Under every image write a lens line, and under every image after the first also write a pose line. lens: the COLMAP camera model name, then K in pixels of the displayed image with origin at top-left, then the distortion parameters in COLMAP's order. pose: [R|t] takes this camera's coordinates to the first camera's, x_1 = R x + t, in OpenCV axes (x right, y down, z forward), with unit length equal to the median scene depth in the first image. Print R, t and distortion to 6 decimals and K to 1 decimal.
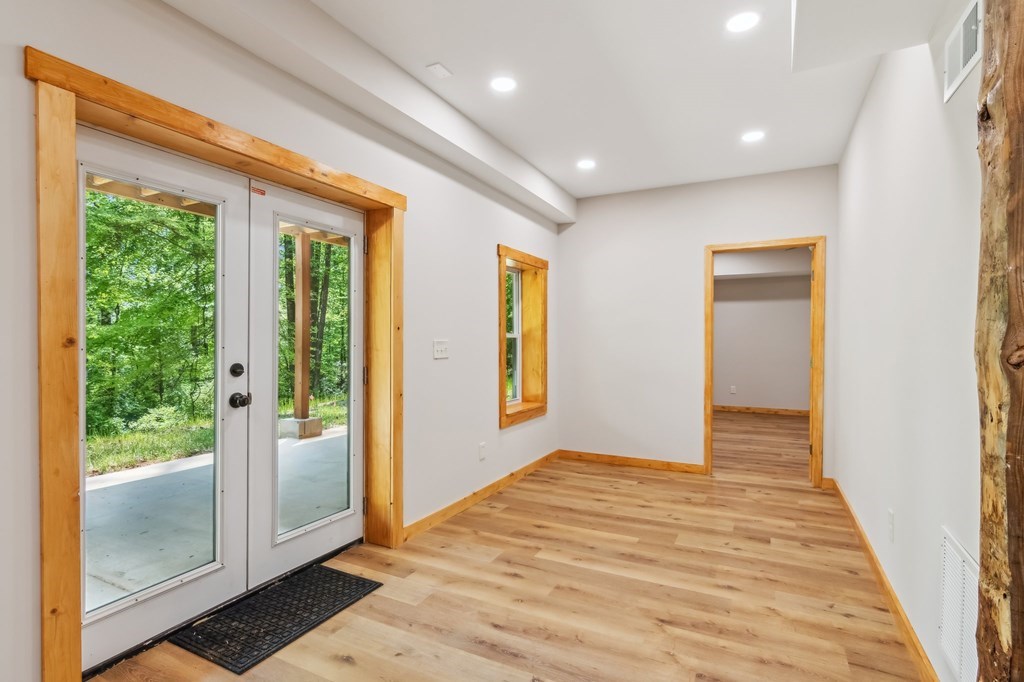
lens RADIAL K [[498.5, 0, 513.5], [0, 498.5, 343.6], [0, 0, 1]] dist [0.000279, 0.000978]
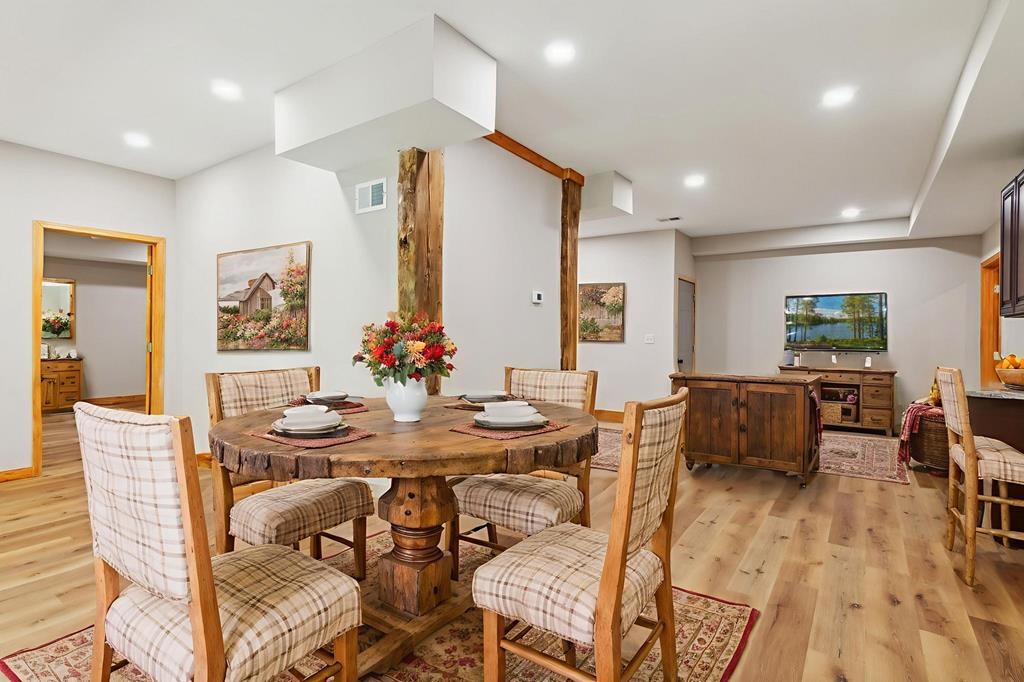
lens RADIAL K [[498.5, 0, 512.5], [0, 498.5, 336.5], [0, 0, 1]] dist [0.000279, 0.000978]
pose [[0.145127, -0.008763, 0.989374, -0.422493], [-0.004198, 0.999946, 0.009473, -0.000533], [-0.989404, -0.005529, 0.145082, 0.025510]]
